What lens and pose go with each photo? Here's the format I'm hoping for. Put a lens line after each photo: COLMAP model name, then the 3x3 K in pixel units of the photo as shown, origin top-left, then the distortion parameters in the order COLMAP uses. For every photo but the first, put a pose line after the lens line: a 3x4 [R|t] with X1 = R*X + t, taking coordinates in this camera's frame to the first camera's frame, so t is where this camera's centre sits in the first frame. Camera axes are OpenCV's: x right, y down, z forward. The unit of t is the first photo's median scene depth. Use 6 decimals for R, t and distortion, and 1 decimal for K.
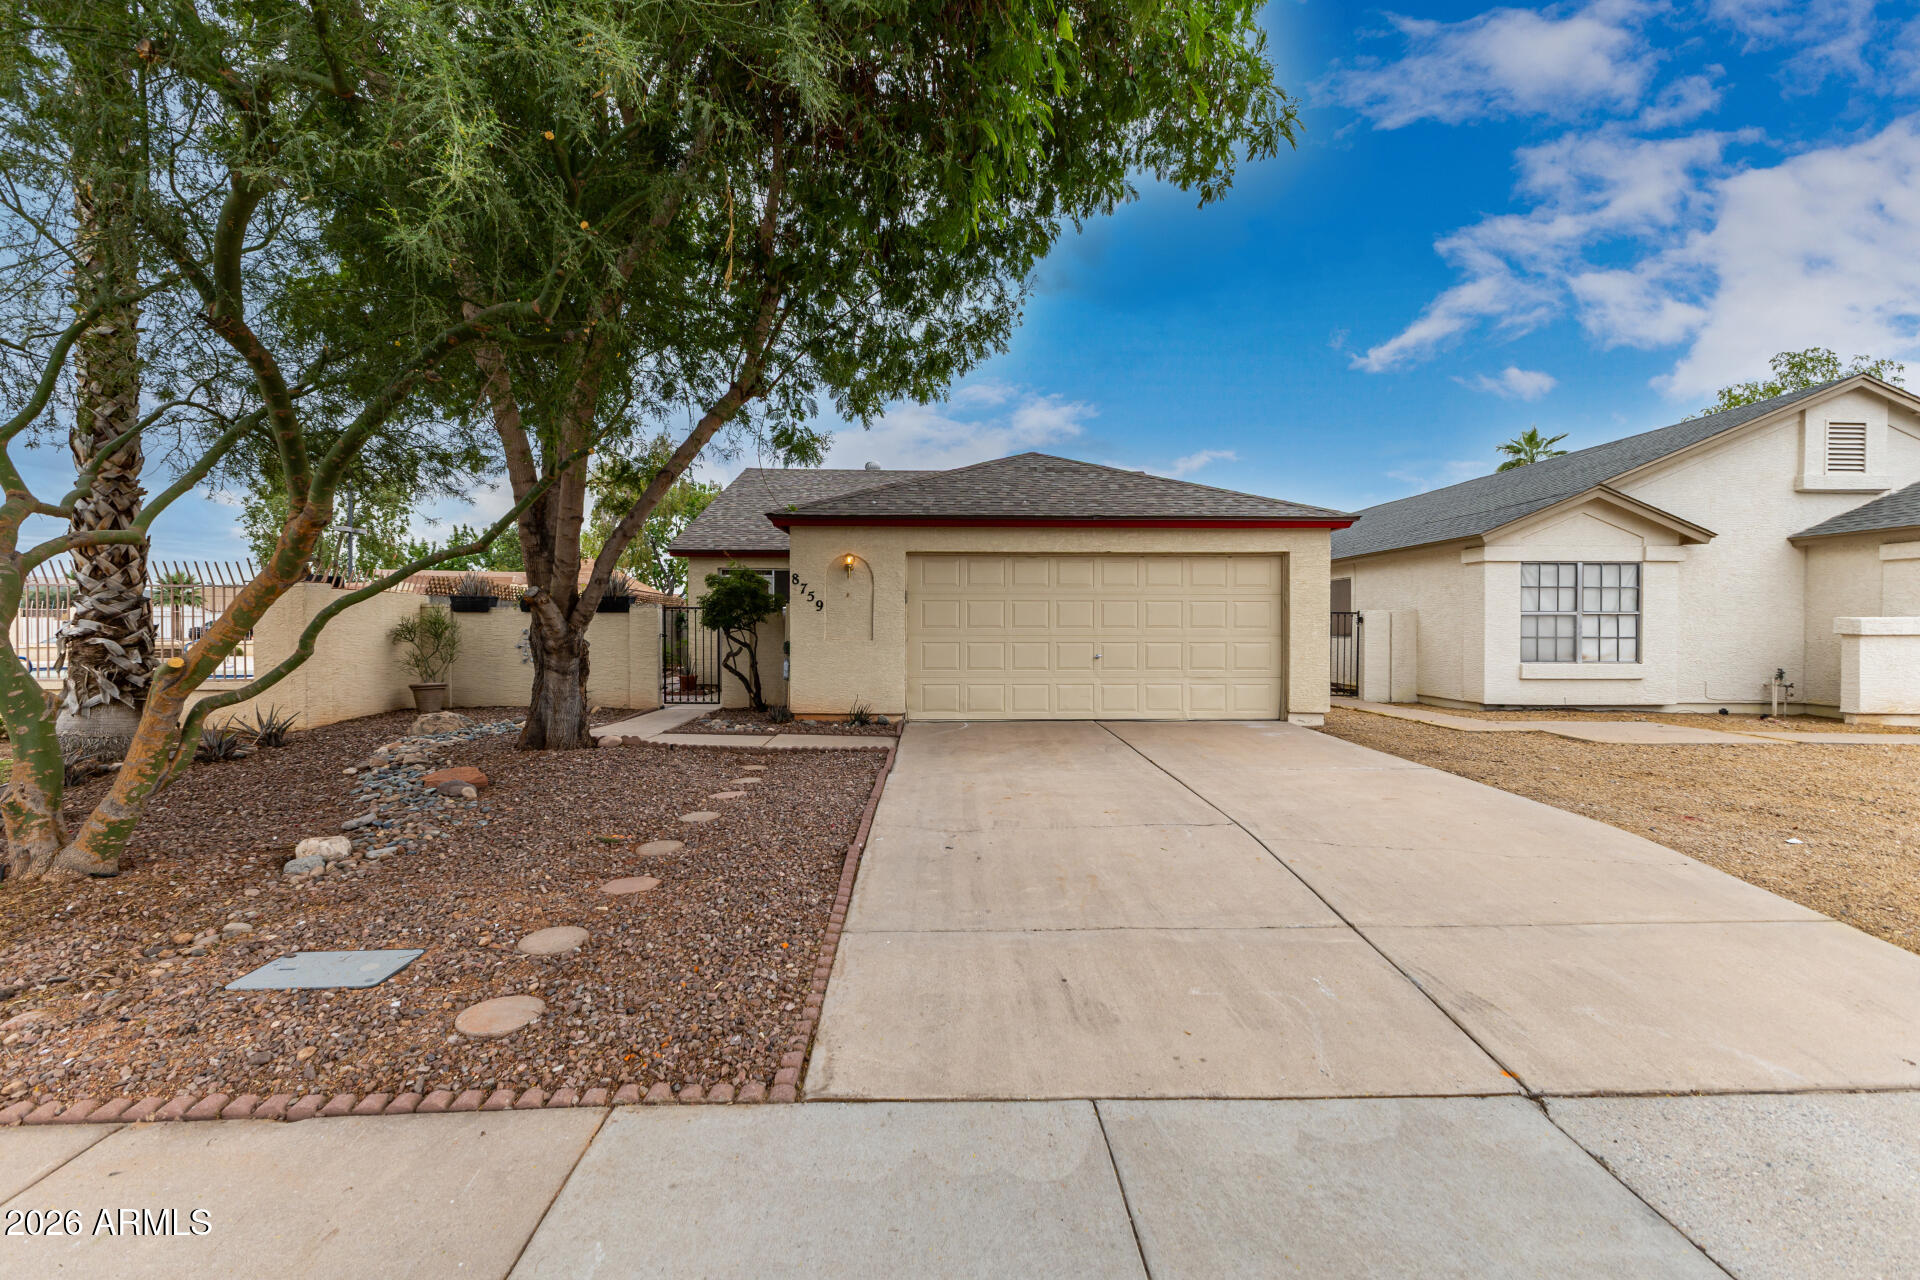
lens RADIAL K [[837.4, 0, 956.8], [0, 837.4, 632.4], [0, 0, 1]] dist [0.015182, -0.000224]
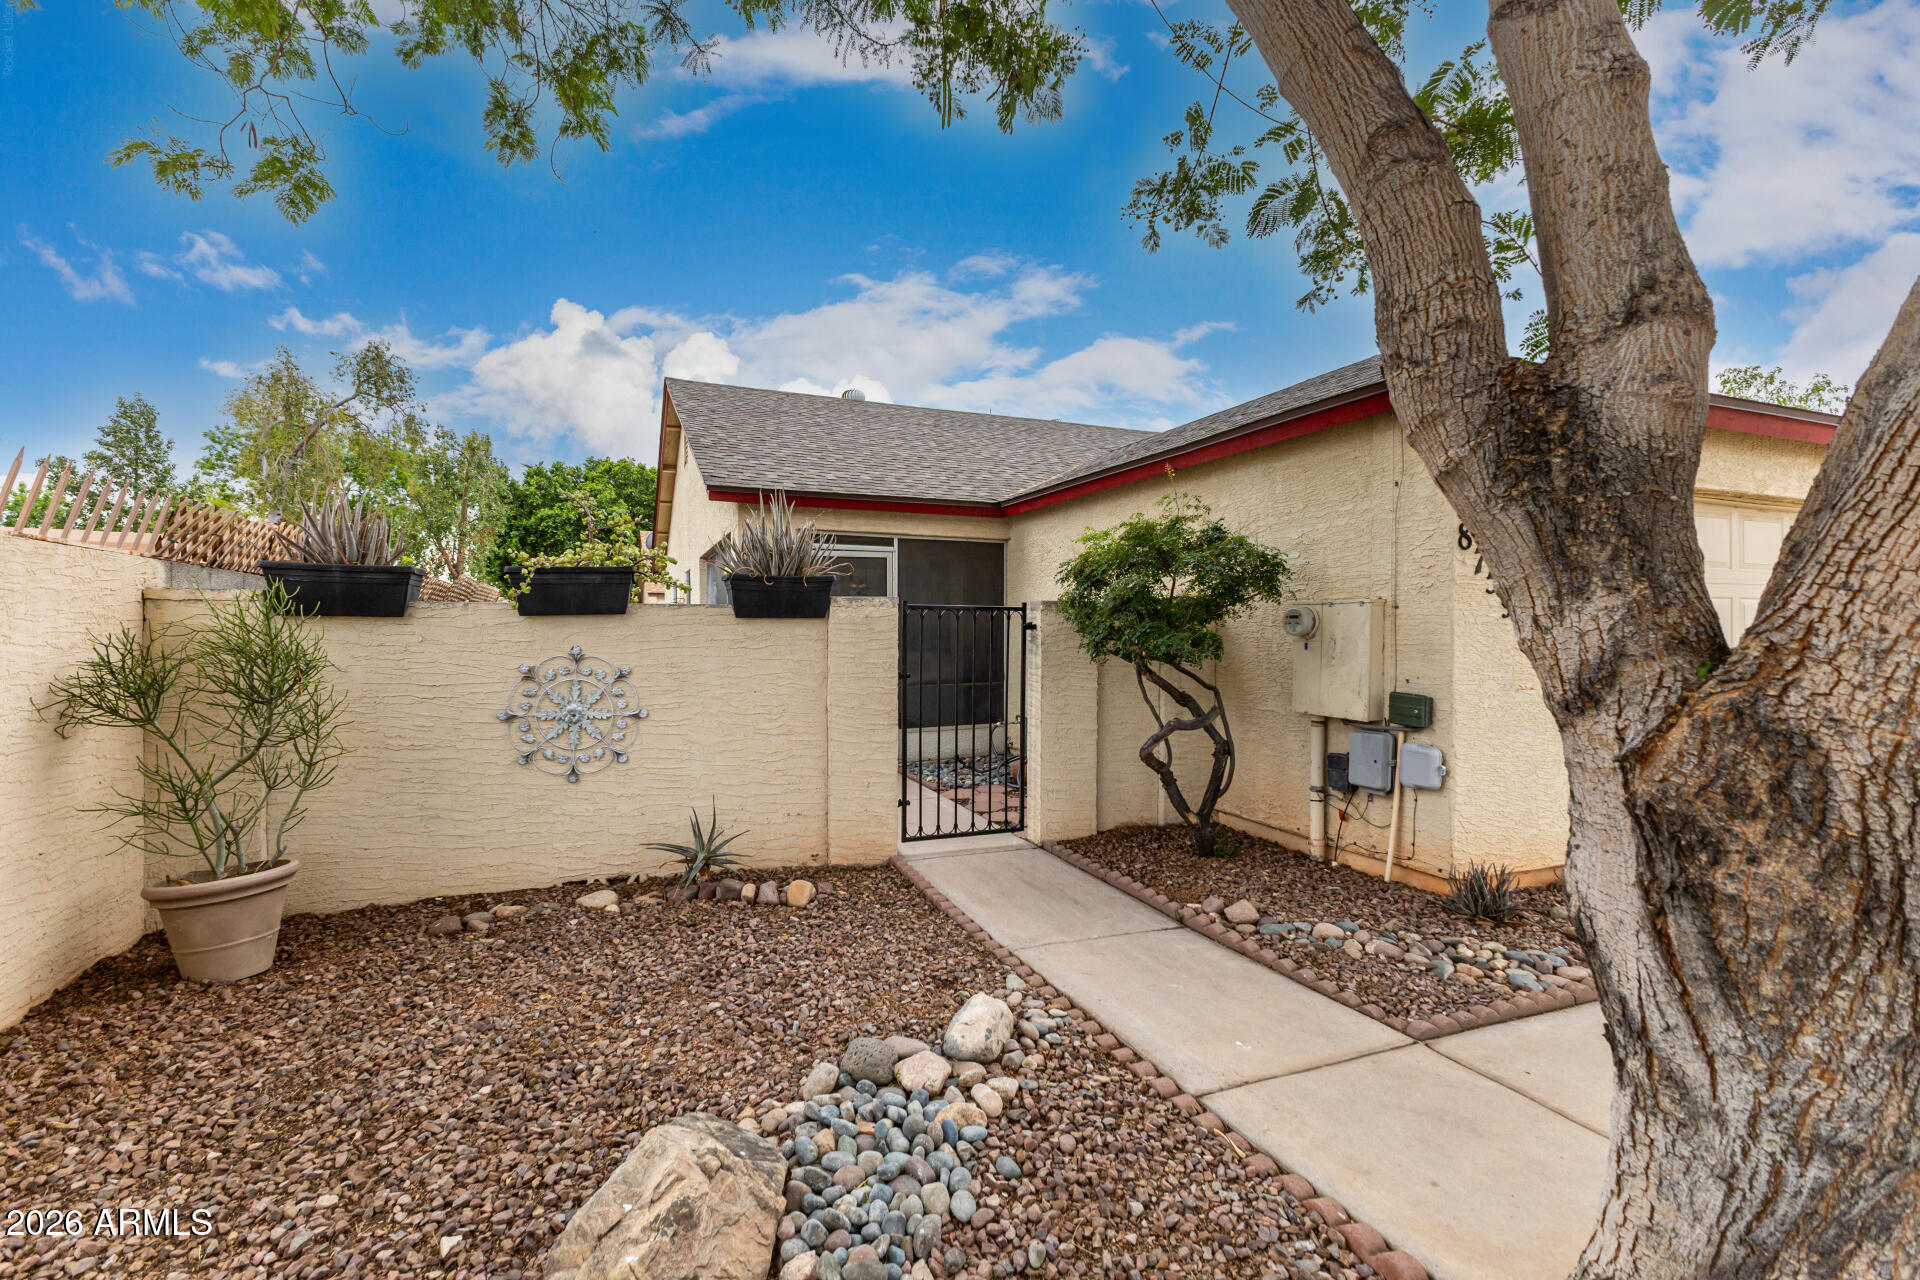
lens RADIAL K [[837.4, 0, 962.3], [0, 837.4, 638.2], [0, 0, 1]] dist [0.015182, -0.000224]
pose [[0.941423, 0.003502, 0.337211, -0.518614], [-0.002037, 0.999987, -0.004696, -0.014986], [-0.337223, 0.003733, 0.941417, 0.710013]]
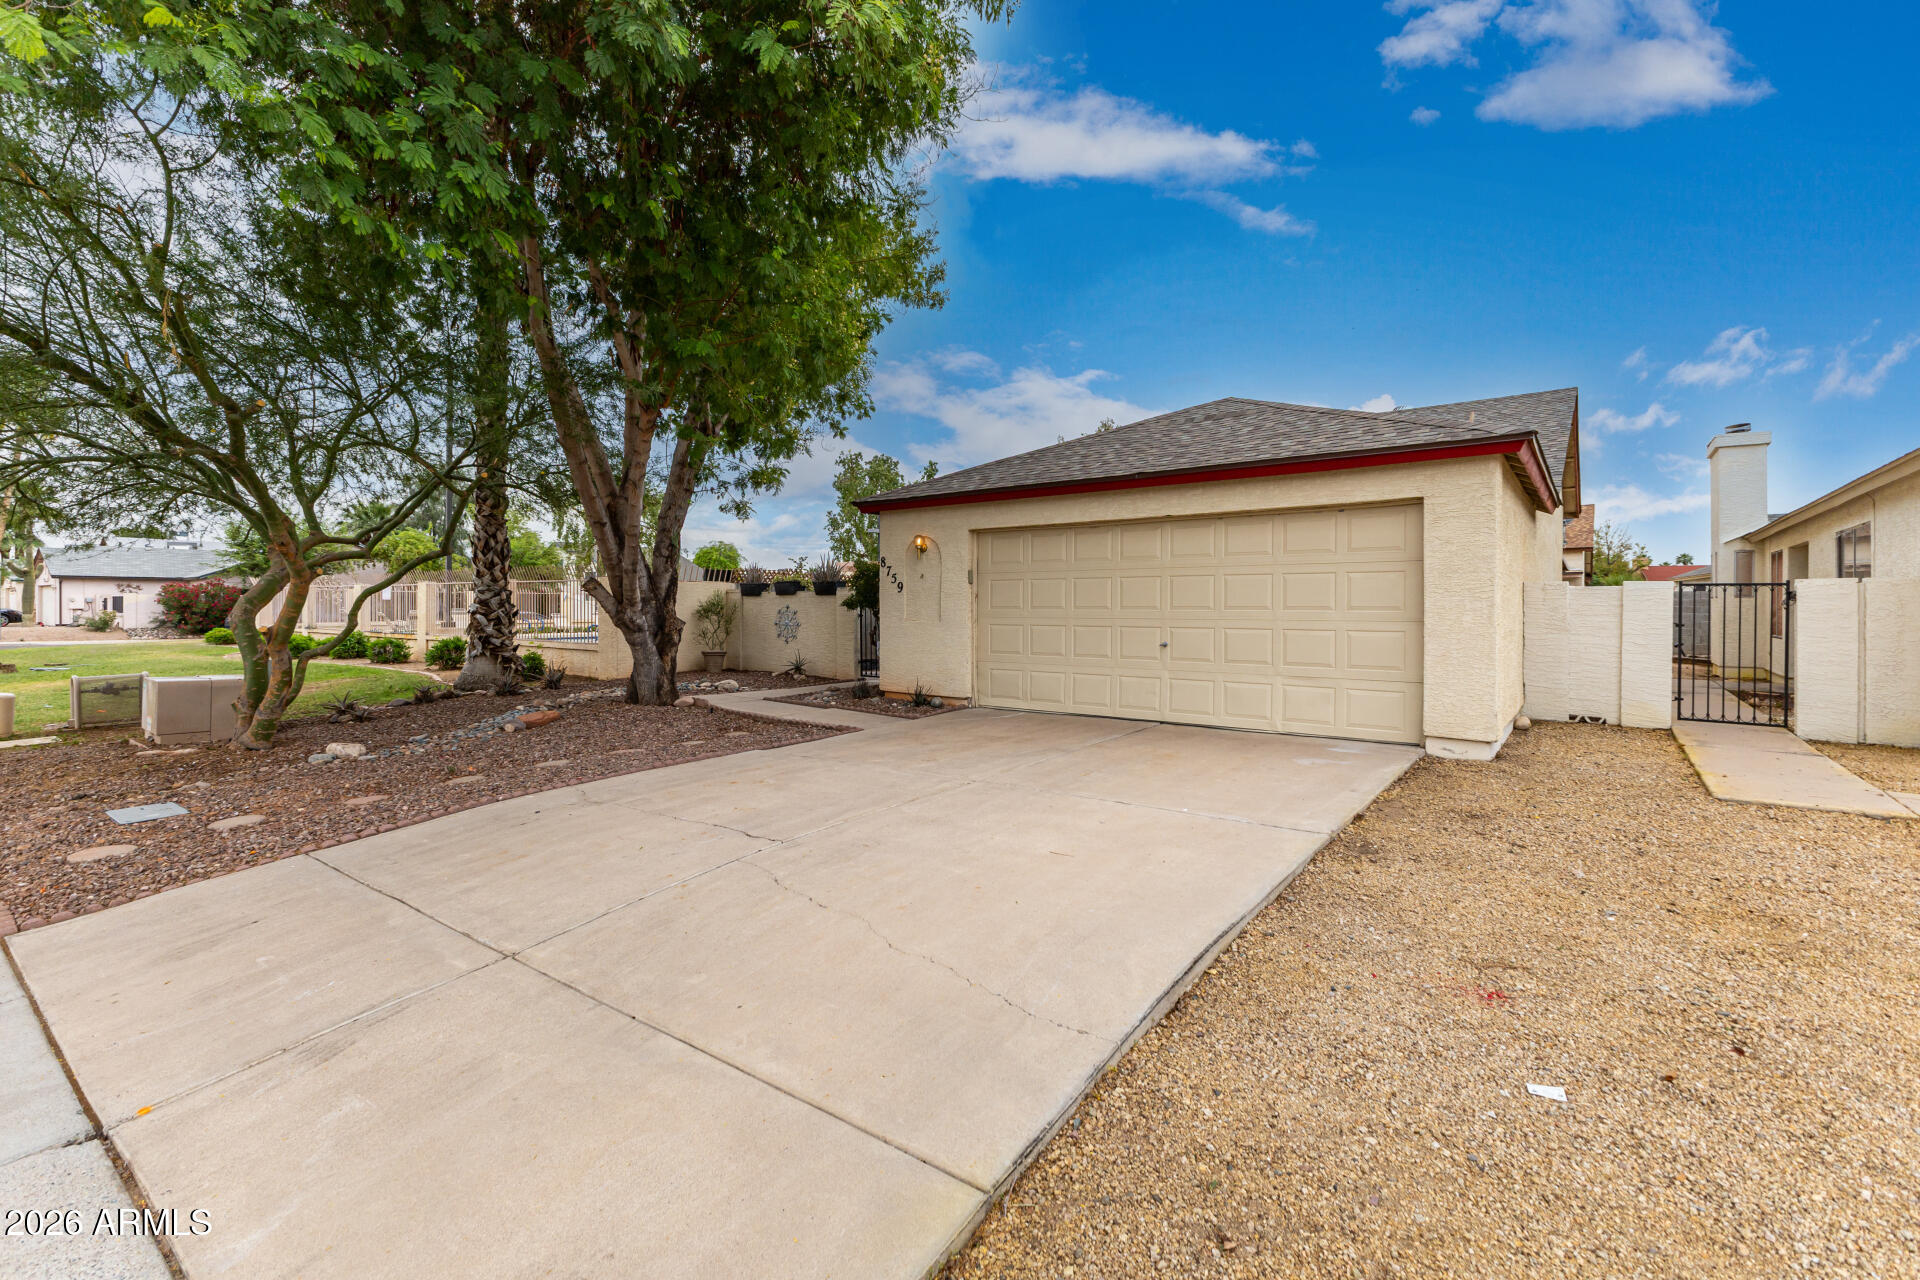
lens RADIAL K [[837.4, 0, 953.0], [0, 837.4, 628.4], [0, 0, 1]] dist [0.015182, -0.000224]
pose [[0.778735, 0.016101, -0.627146, 0.528833], [-0.004596, 0.999790, 0.019961, -0.002500], [0.627336, -0.012662, 0.778646, 0.239186]]
